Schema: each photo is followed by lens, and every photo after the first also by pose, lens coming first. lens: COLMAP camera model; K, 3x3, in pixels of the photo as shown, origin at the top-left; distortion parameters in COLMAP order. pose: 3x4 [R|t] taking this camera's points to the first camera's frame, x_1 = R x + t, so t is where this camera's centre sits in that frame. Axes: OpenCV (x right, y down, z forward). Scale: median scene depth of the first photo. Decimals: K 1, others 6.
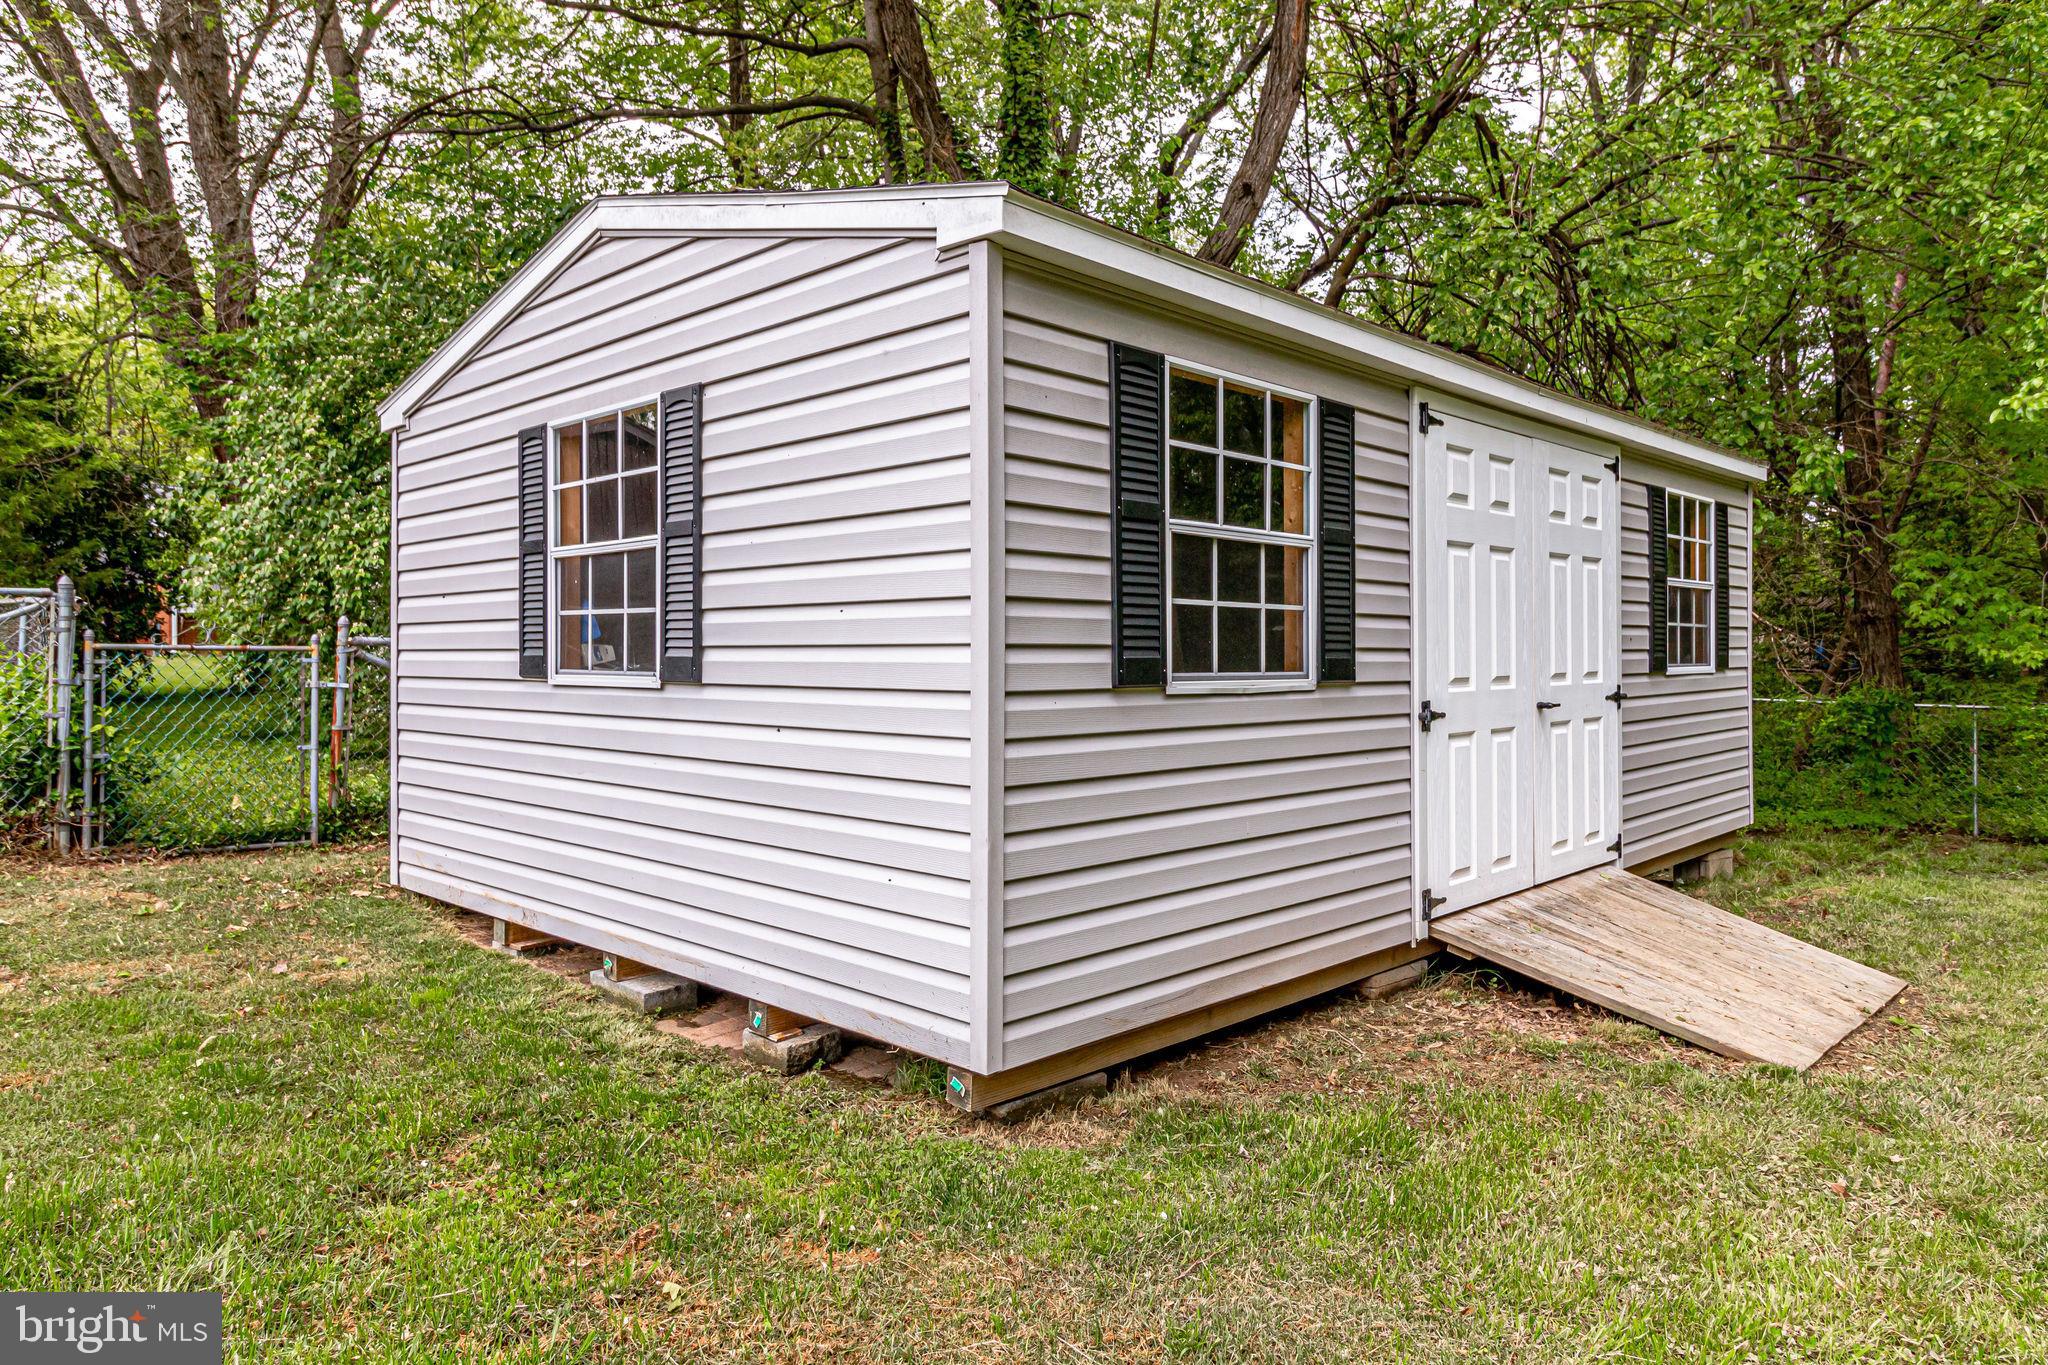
lens RADIAL K [[1325.3, 0, 1013.2], [0, 1325.3, 689.1], [0, 0, 1]] dist [0.000546, -0.000206]
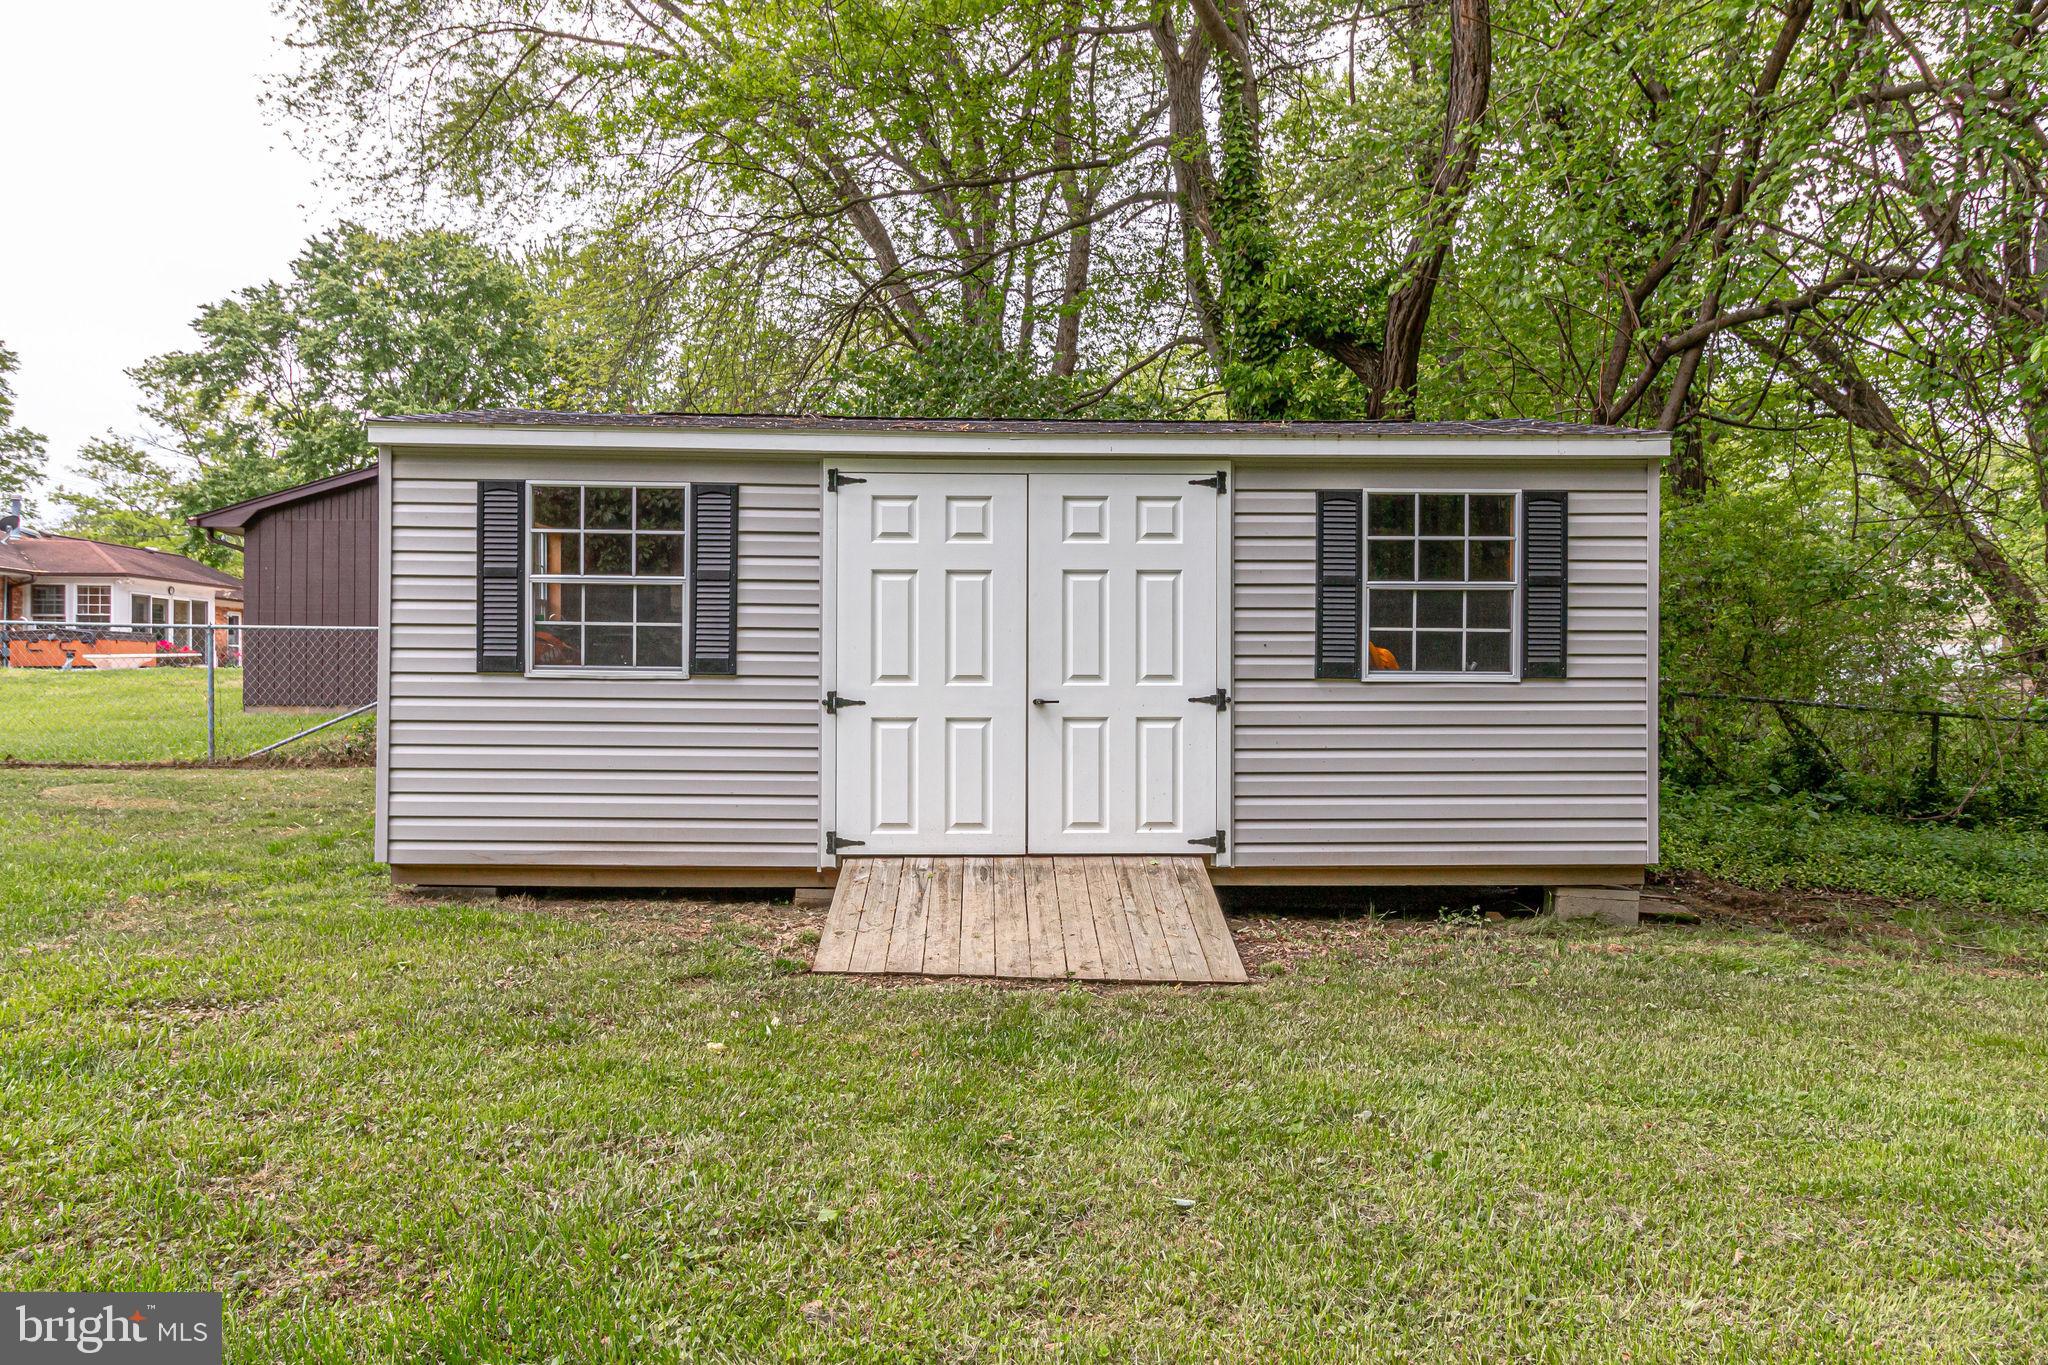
lens RADIAL K [[1325.3, 0, 1013.2], [0, 1325.3, 689.1], [0, 0, 1]] dist [0.000546, -0.000206]
pose [[0.727717, 0.020833, -0.685561, 1.369121], [-0.024264, 0.999695, 0.004623, -0.003568], [0.685448, 0.013270, 0.728001, 0.149175]]
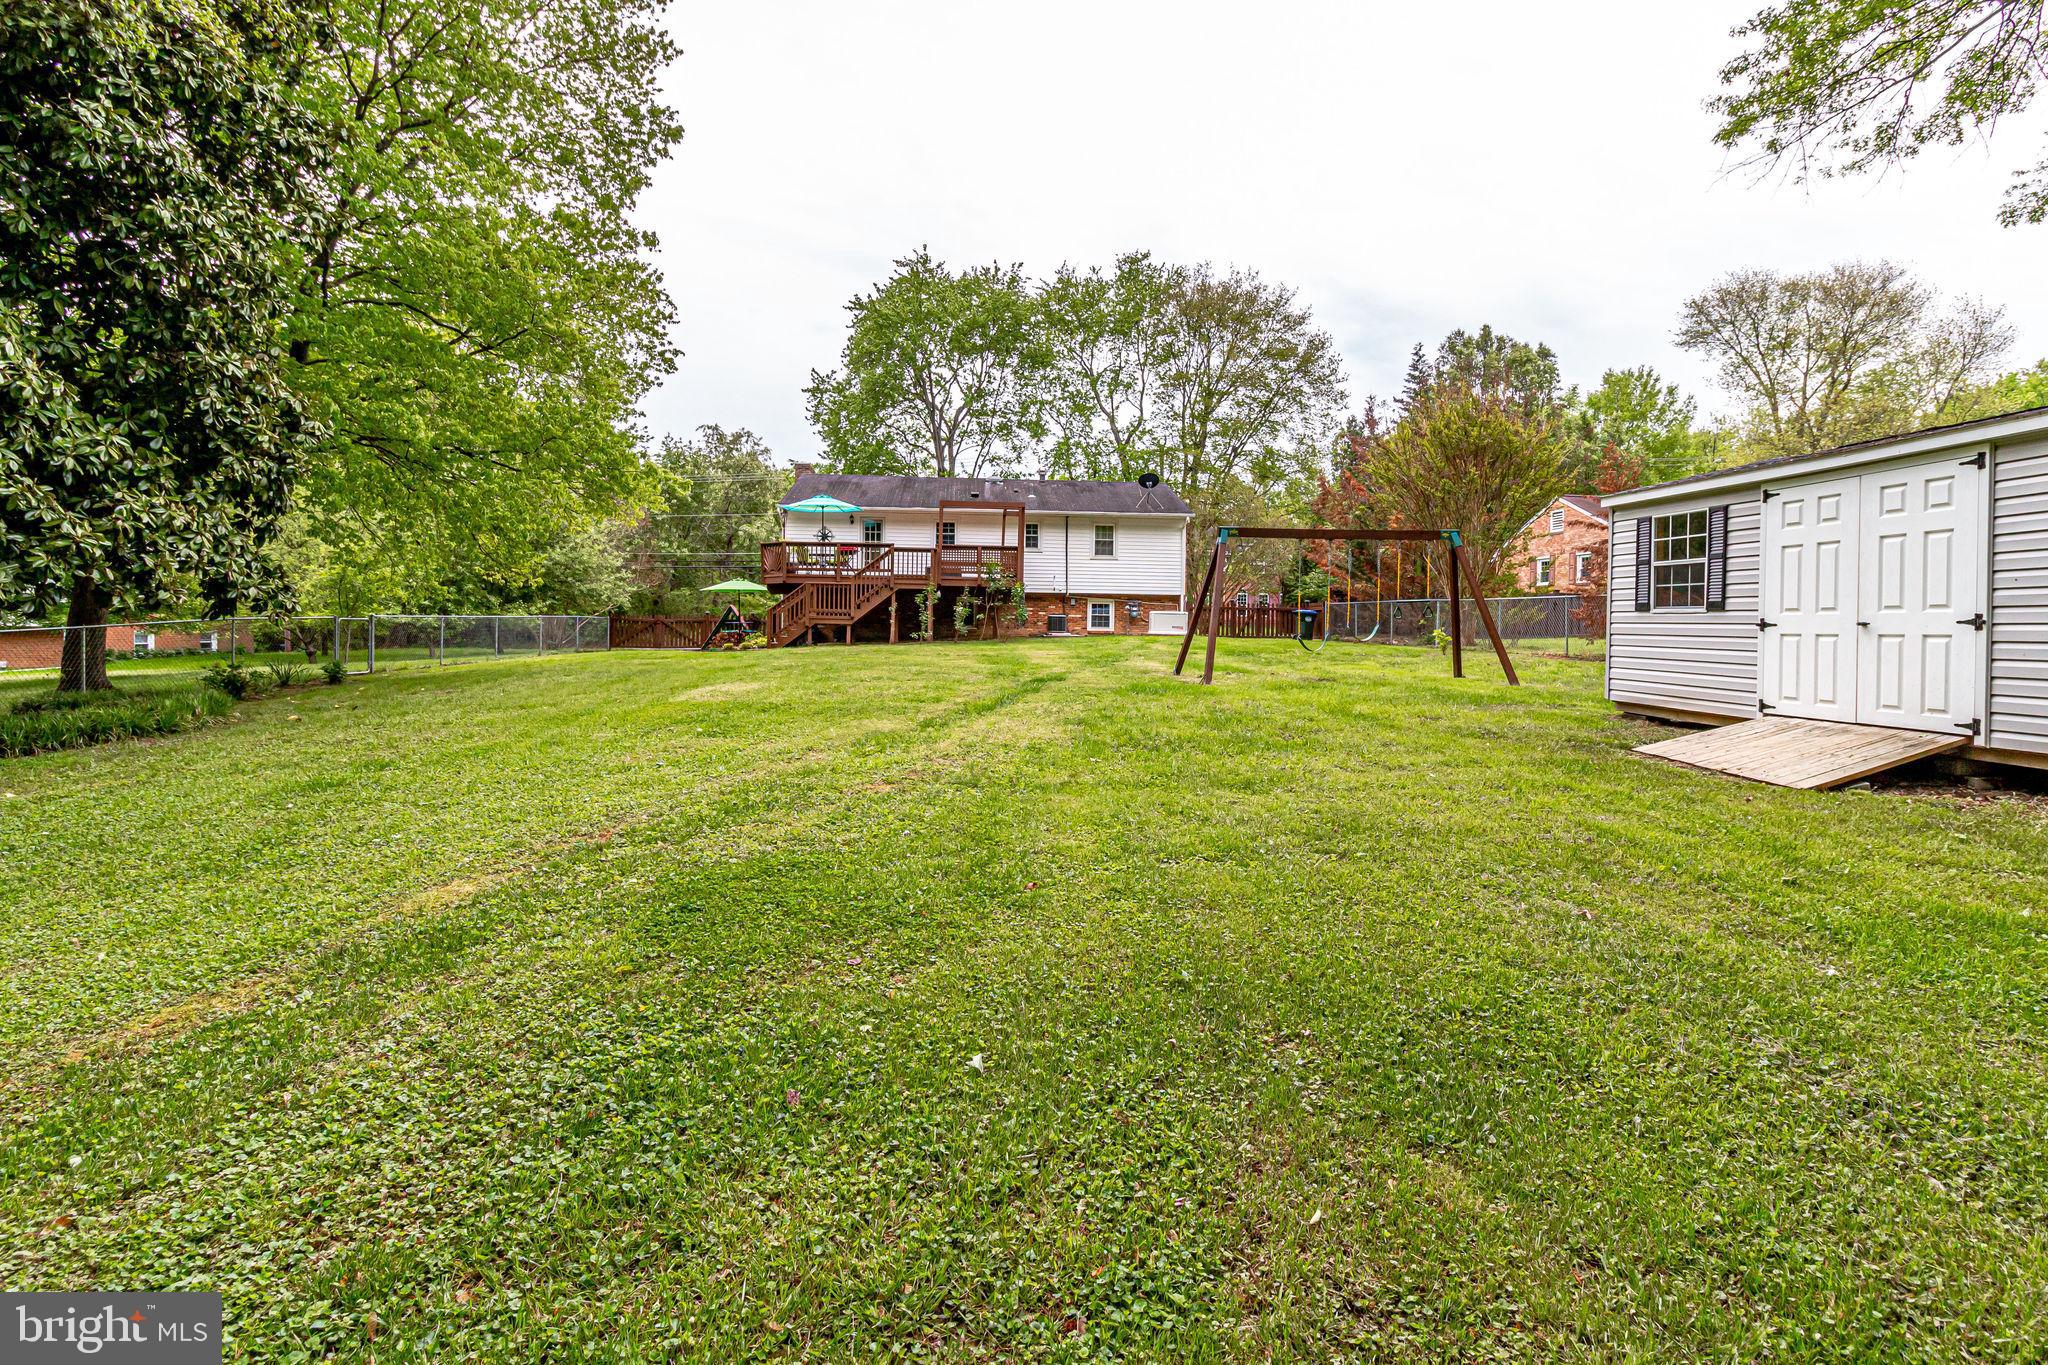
lens RADIAL K [[1124.4, 0, 1024.0], [0, 1124.4, 682.5], [0, 0, 1]] dist [0.000341, -0.000501]
pose [[-0.668673, 0.060006, -0.741132, 2.654918], [0.009473, 0.997345, 0.072203, -0.033600], [0.743497, 0.041259, -0.667466, 1.362241]]
